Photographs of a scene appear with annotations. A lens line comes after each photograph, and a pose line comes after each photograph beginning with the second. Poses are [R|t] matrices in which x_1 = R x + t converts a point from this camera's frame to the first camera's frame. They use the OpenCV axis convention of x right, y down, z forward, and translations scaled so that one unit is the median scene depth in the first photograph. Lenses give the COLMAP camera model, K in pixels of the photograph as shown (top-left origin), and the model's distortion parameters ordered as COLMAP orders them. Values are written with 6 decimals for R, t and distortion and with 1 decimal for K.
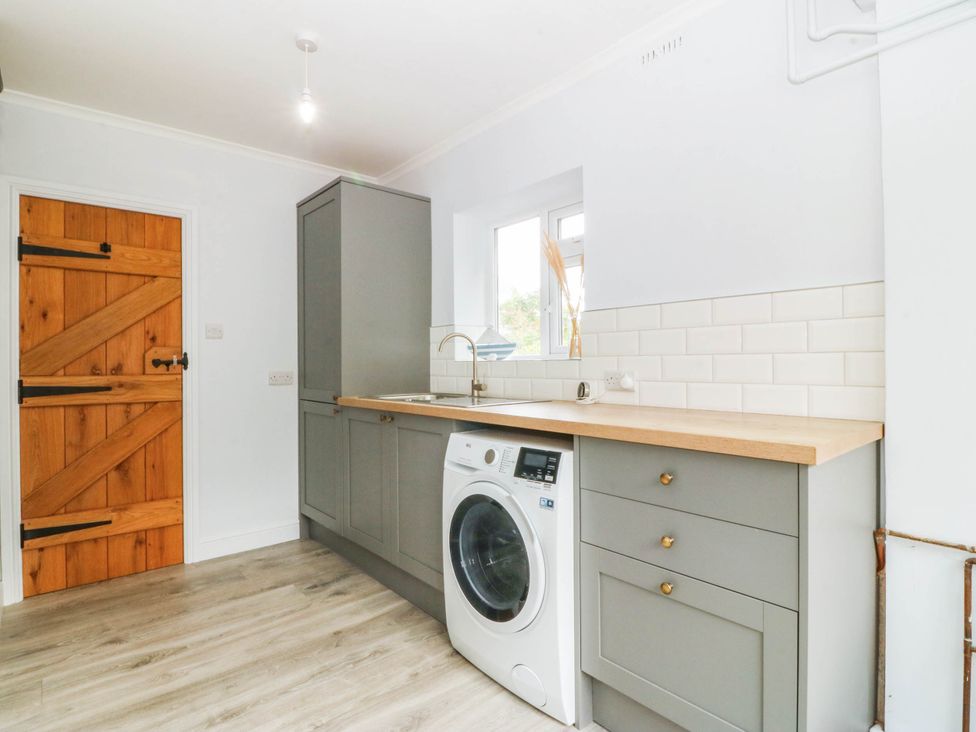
lens RADIAL K [[509.6, 0, 487.9], [0, 509.6, 361.2], [0, 0, 1]] dist [0.002282, -0.013994]
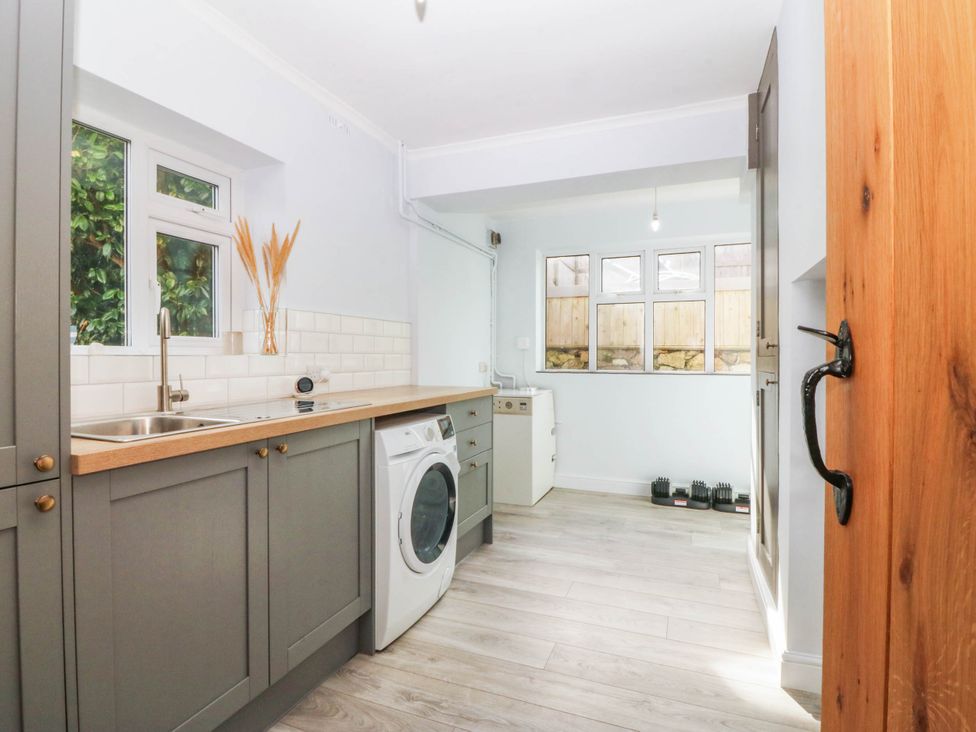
lens RADIAL K [[509.6, 0, 487.9], [0, 509.6, 361.2], [0, 0, 1]] dist [0.002282, -0.013994]
pose [[-0.455073, -0.001821, 0.890452, -1.035650], [0.002759, 0.999990, 0.003456, 0.006595], [-0.890450, 0.004029, -0.455064, 1.271334]]
